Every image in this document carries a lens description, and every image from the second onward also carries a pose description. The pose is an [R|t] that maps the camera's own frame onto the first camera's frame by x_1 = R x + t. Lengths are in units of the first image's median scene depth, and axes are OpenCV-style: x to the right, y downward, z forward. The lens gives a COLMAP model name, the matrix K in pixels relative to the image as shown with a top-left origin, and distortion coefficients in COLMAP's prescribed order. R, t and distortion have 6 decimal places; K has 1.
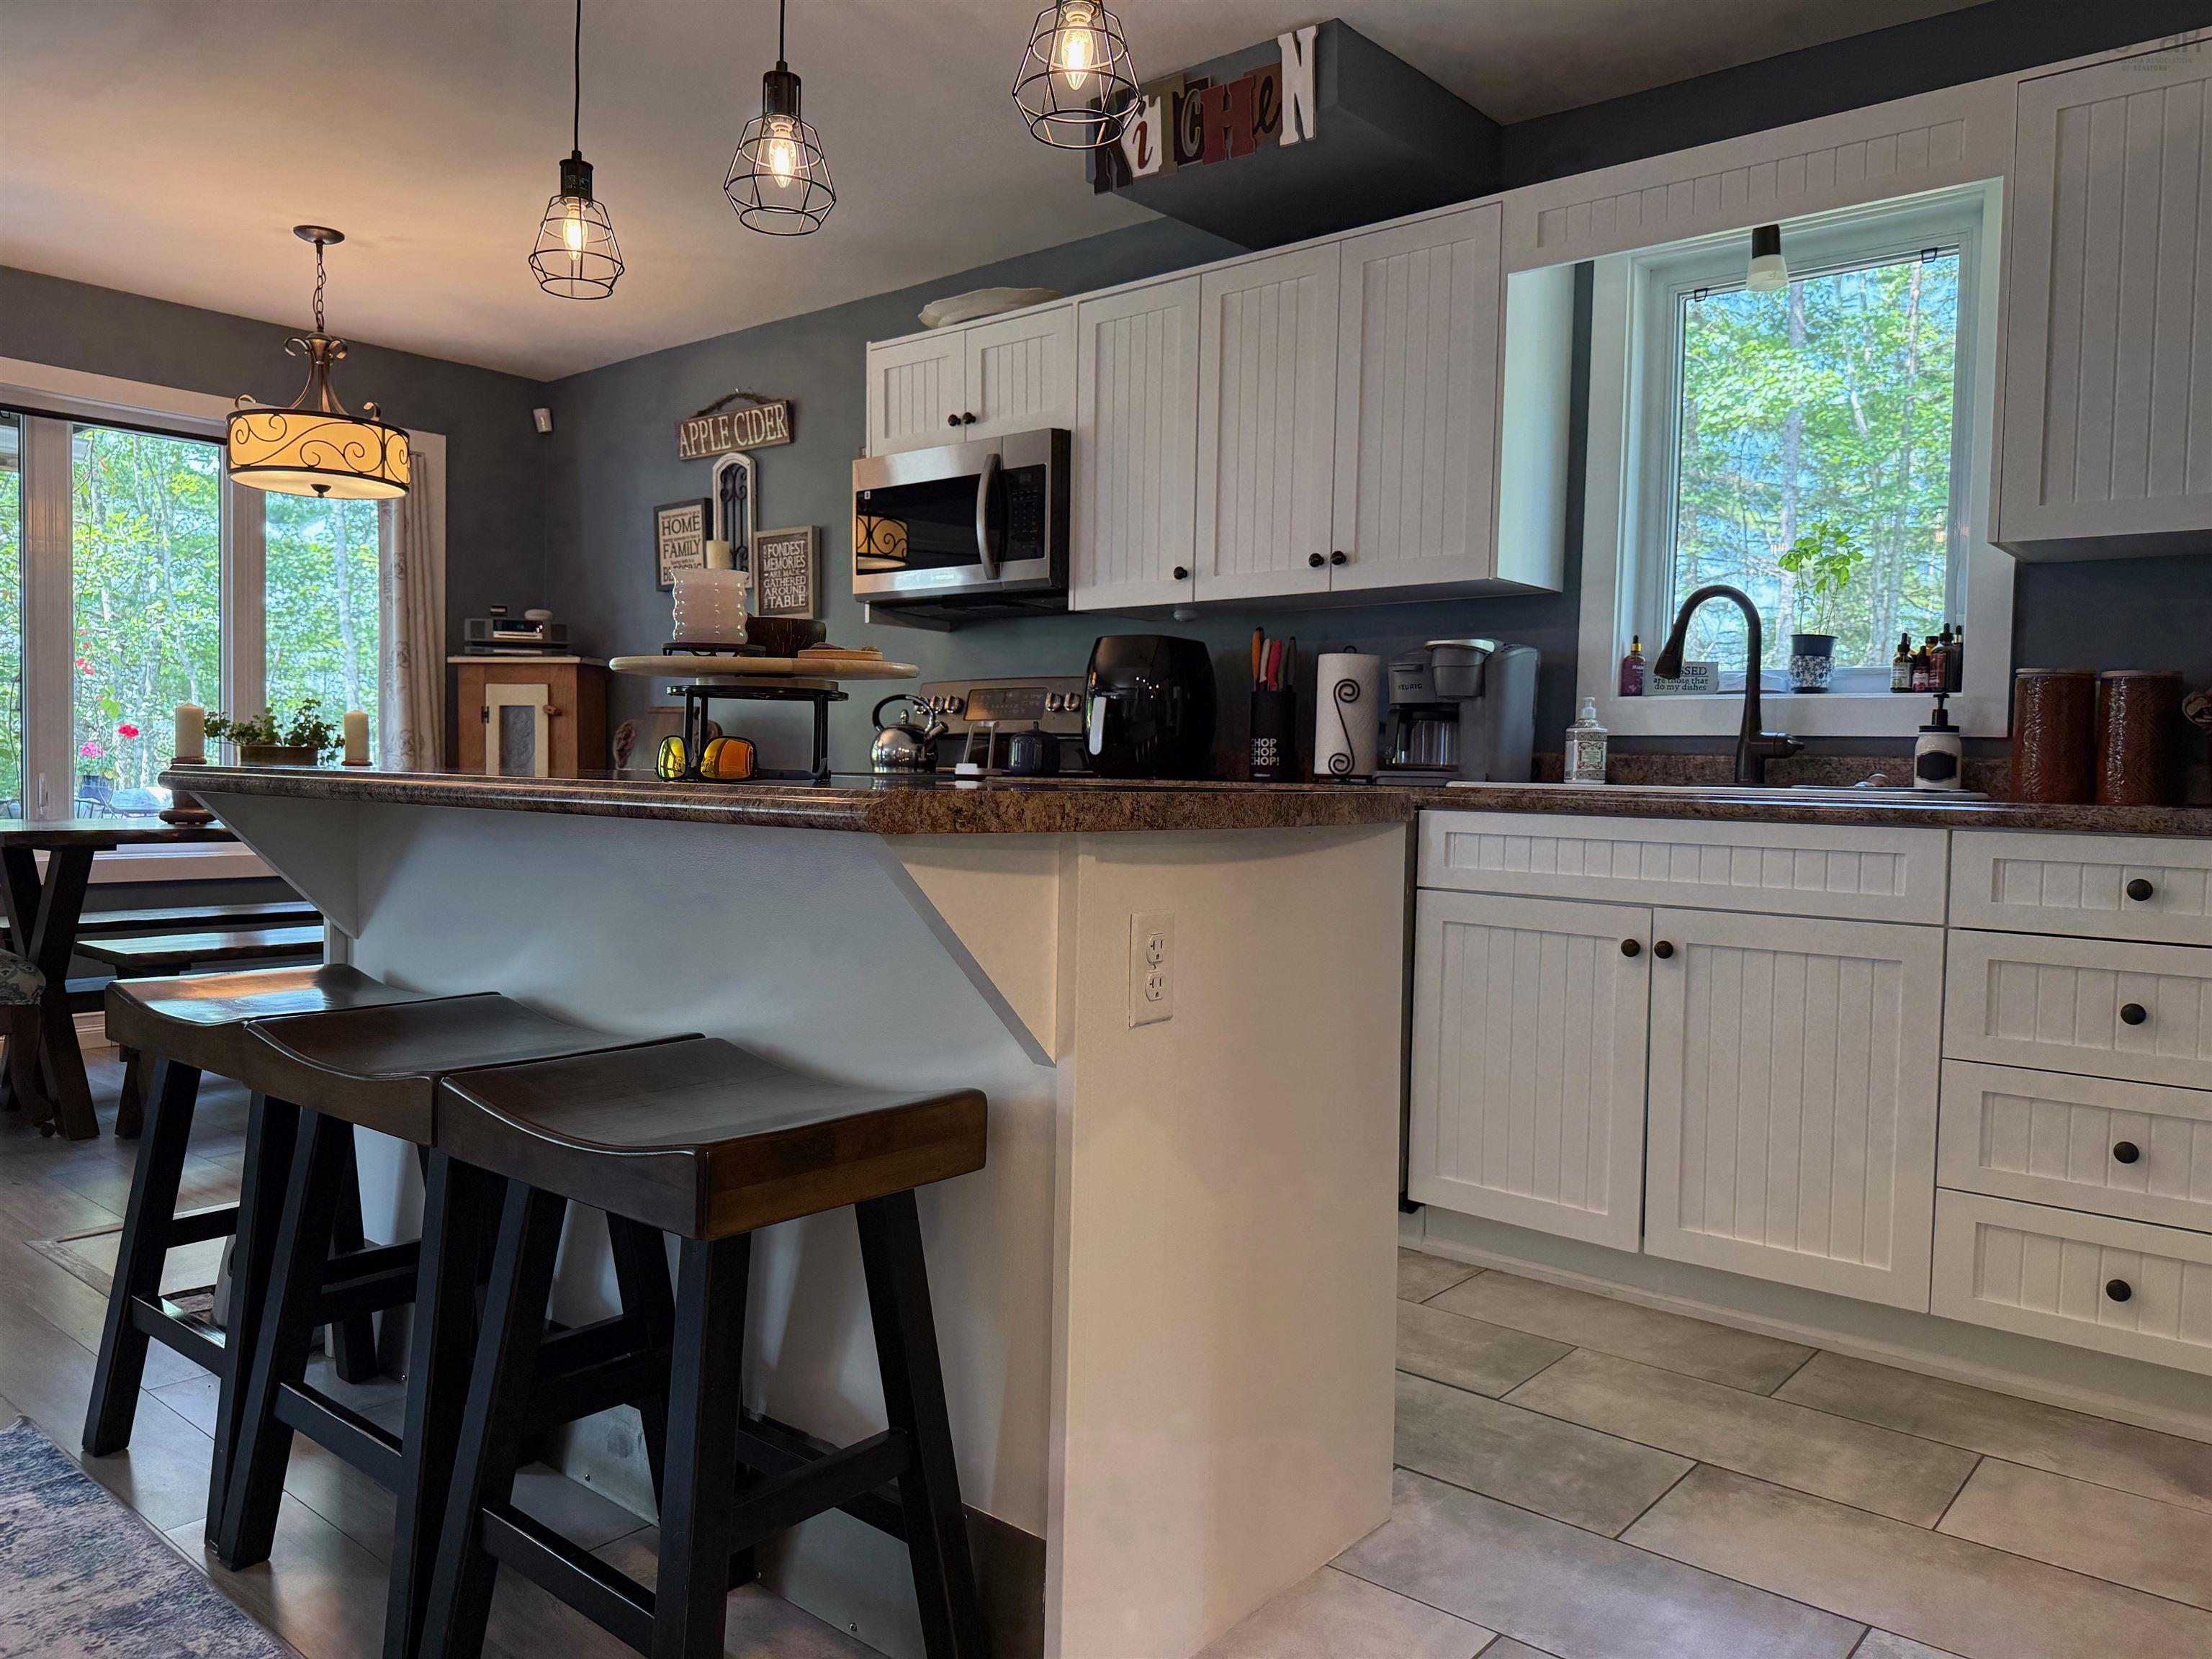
lens RADIAL K [[1543.9, 0, 1099.8], [0, 1543.9, 839.6], [0, 0, 1]] dist [0.052205, -0.070972]
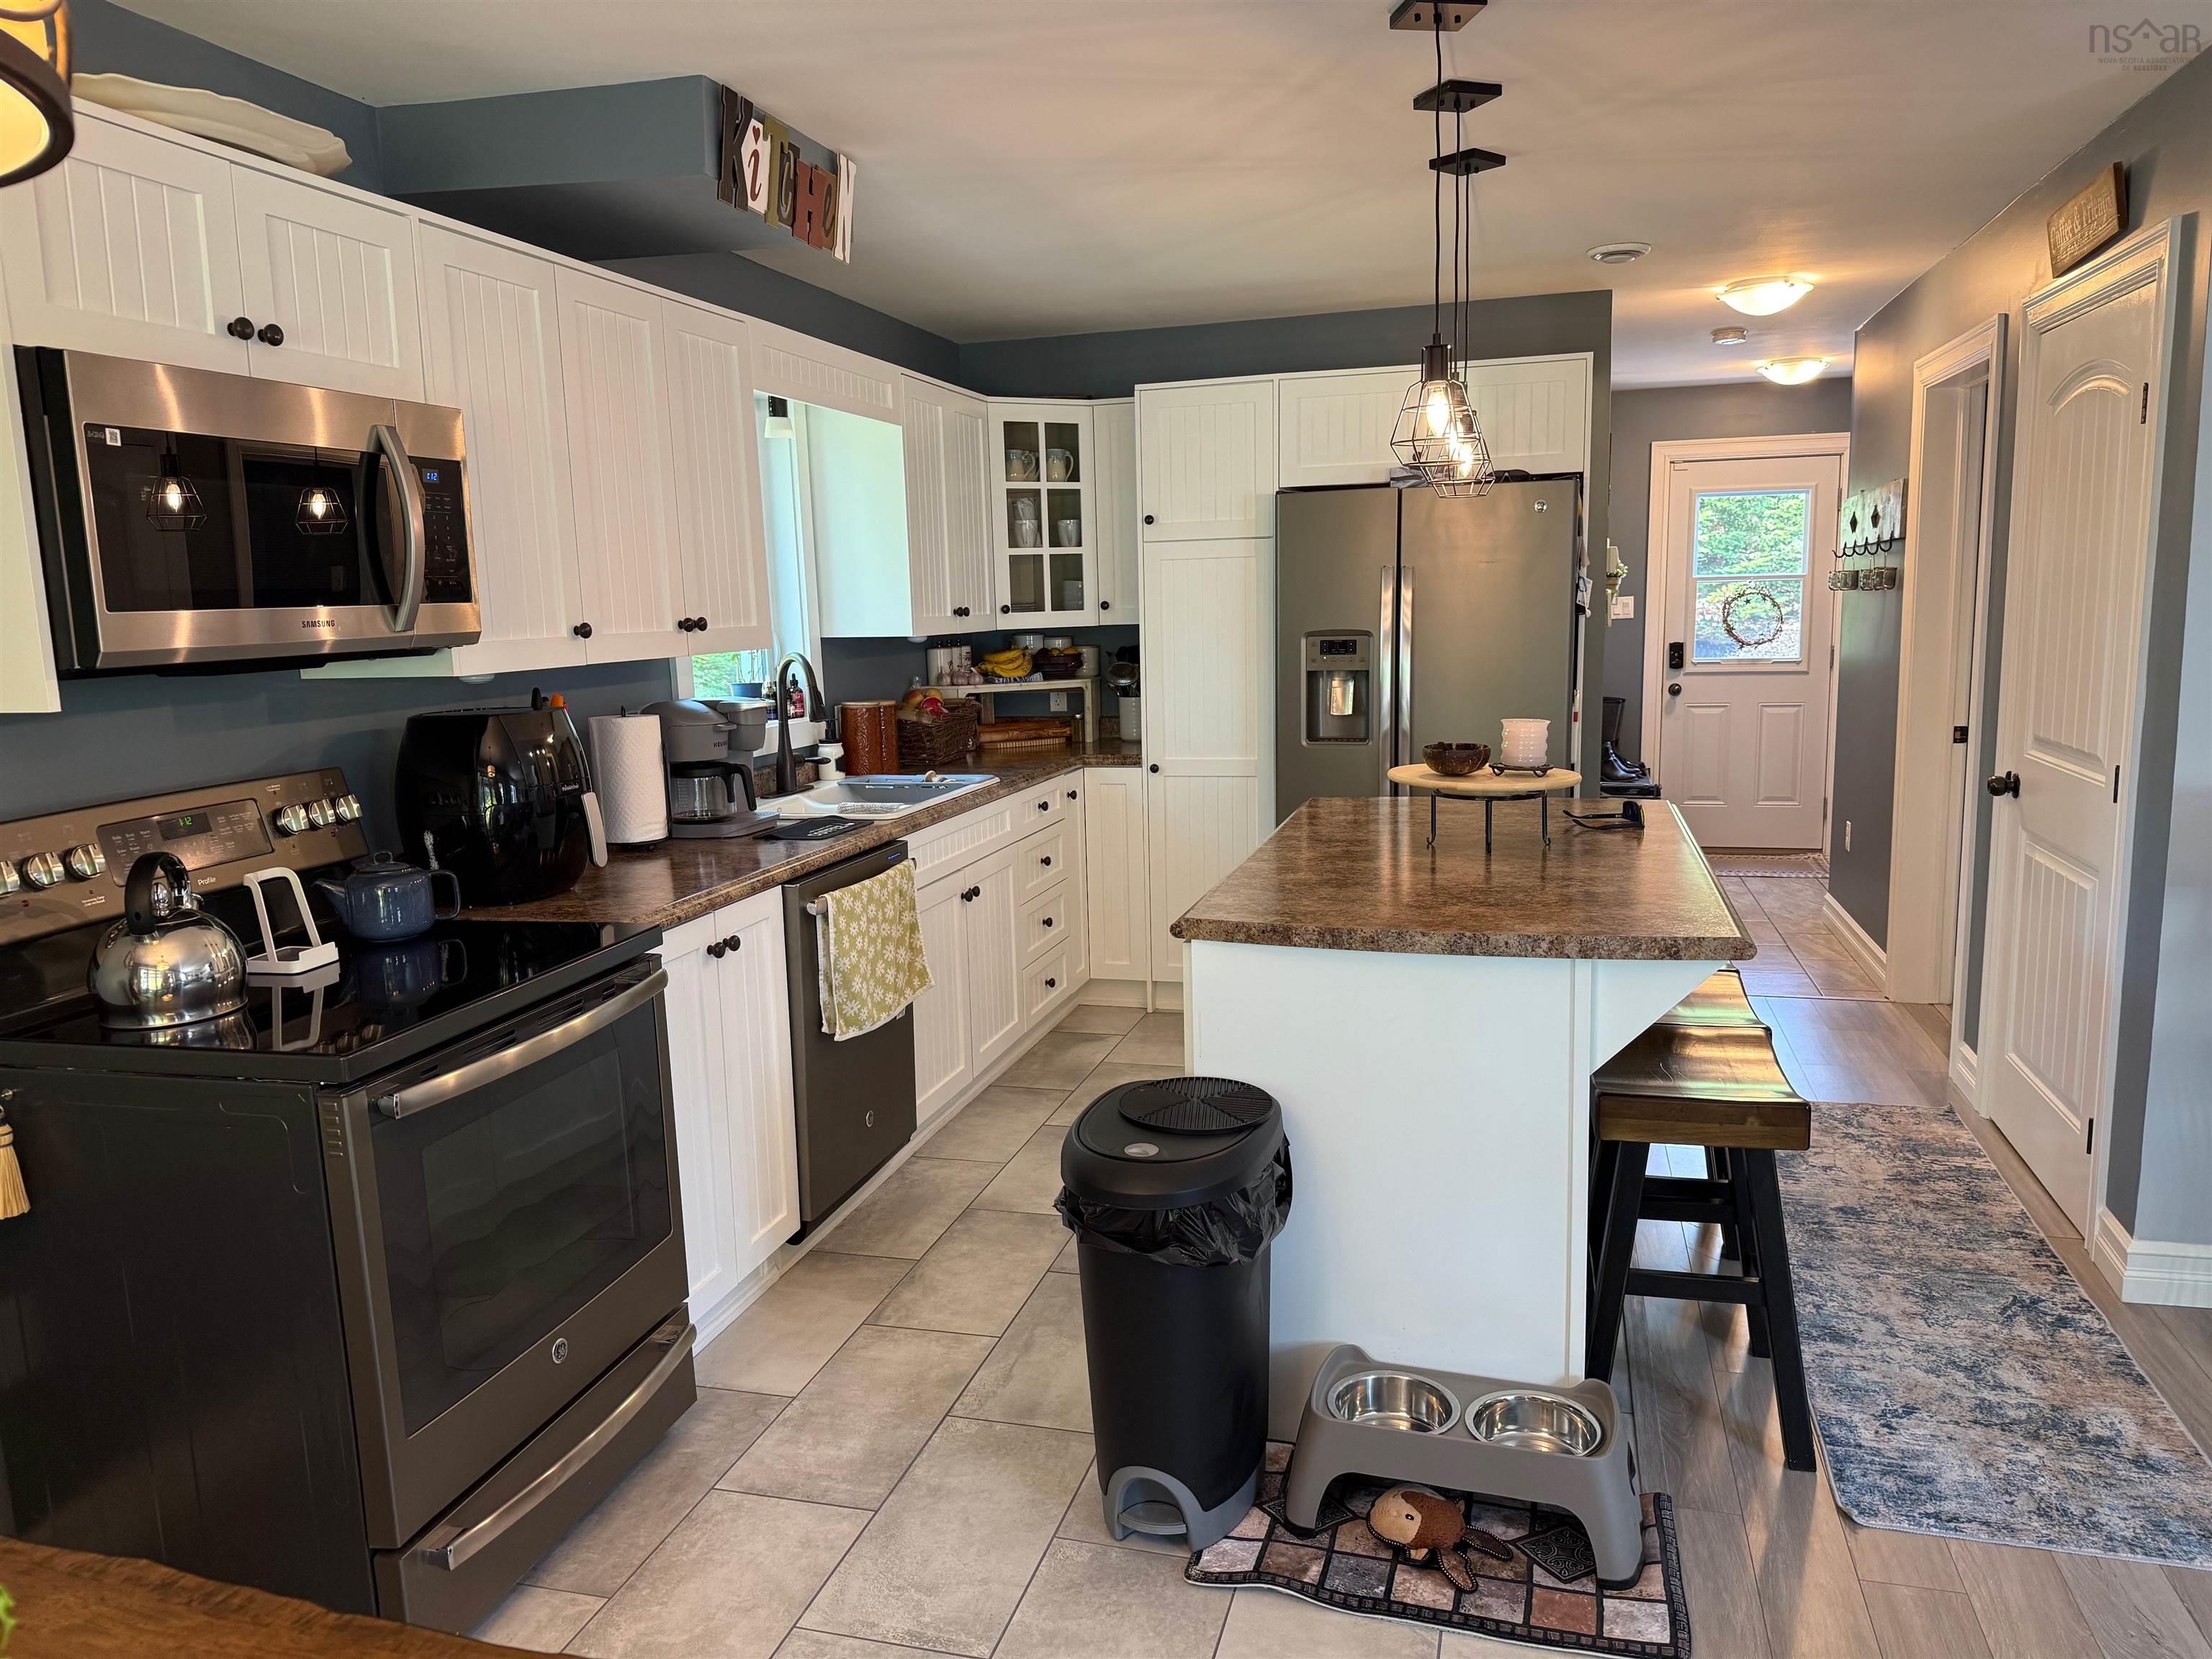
lens RADIAL K [[1543.9, 0, 1094.8], [0, 1543.9, 845.4], [0, 0, 1]] dist [0.052205, -0.070972]
pose [[-0.405214, -0.157905, 0.900482, -0.843994], [0.060519, 0.978177, 0.198763, -0.215368], [-0.912217, 0.135038, -0.386815, 1.118617]]
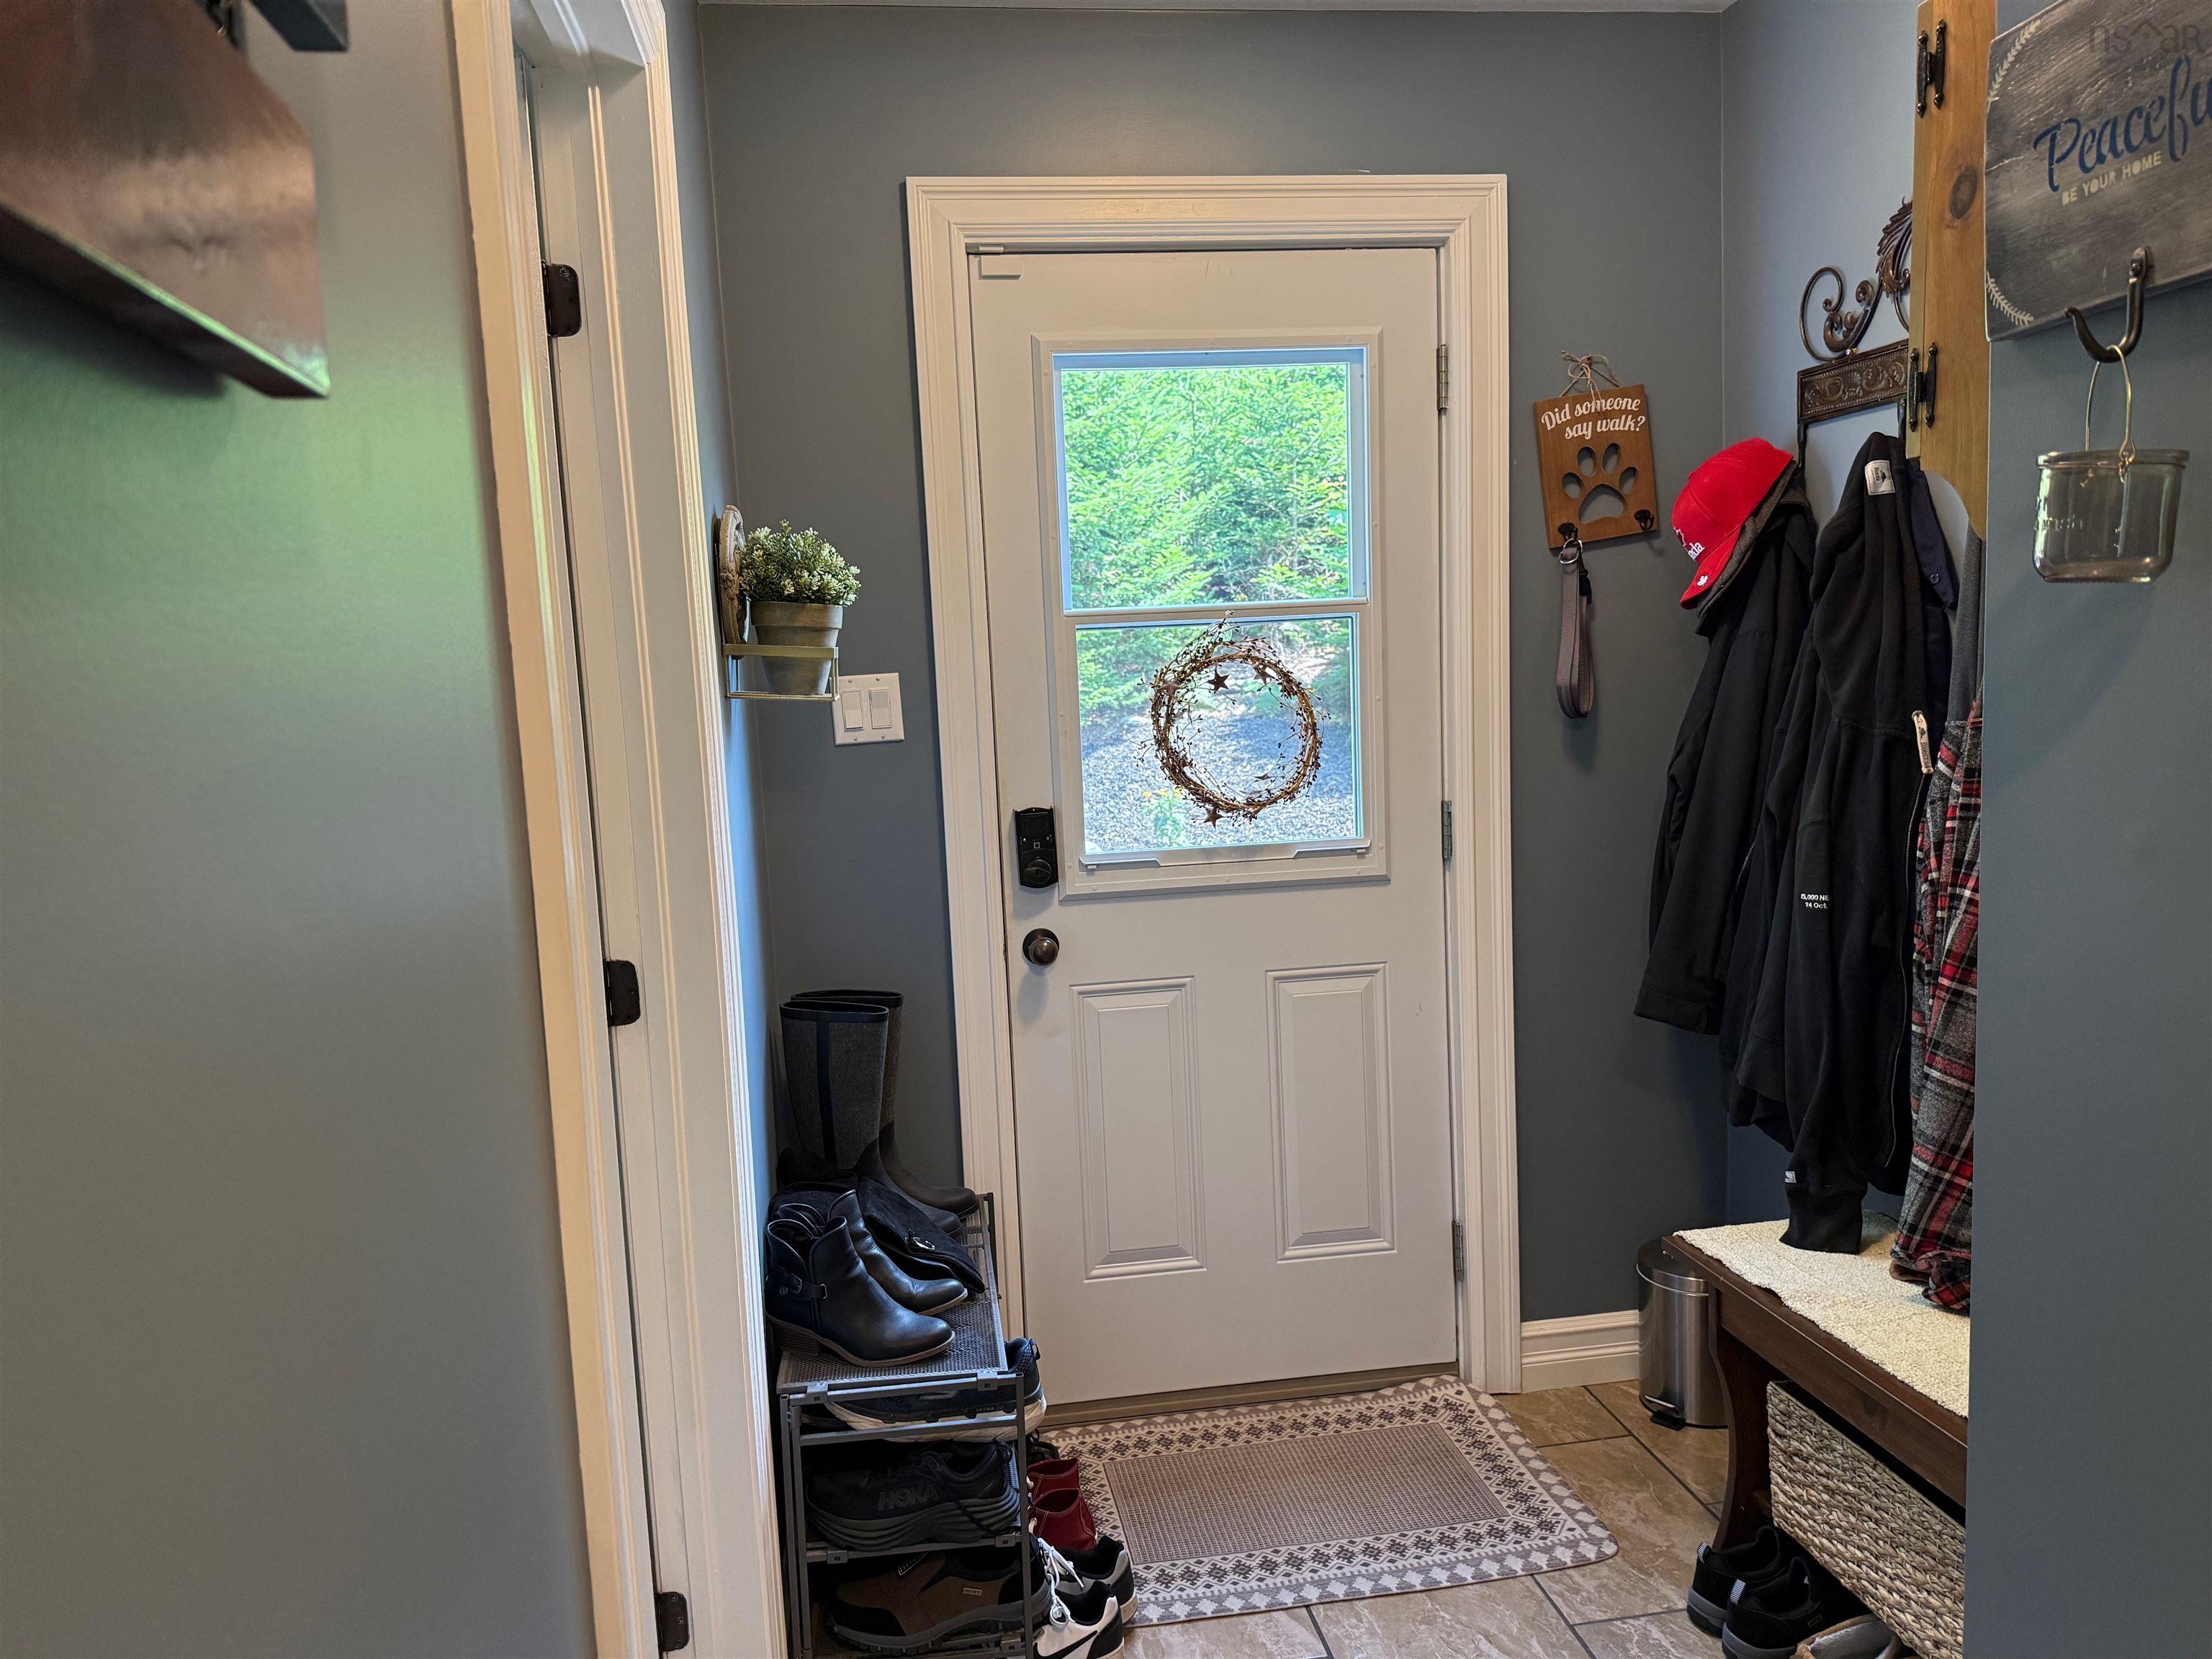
lens RADIAL K [[1543.9, 0, 1083.1], [0, 1543.9, 825.4], [0, 0, 1]] dist [0.052205, -0.070972]
pose [[-0.740965, -0.061555, 0.668717, 0.382020], [0.056908, 0.986453, 0.153858, -0.107724], [-0.669129, 0.152059, -0.727424, -0.043535]]
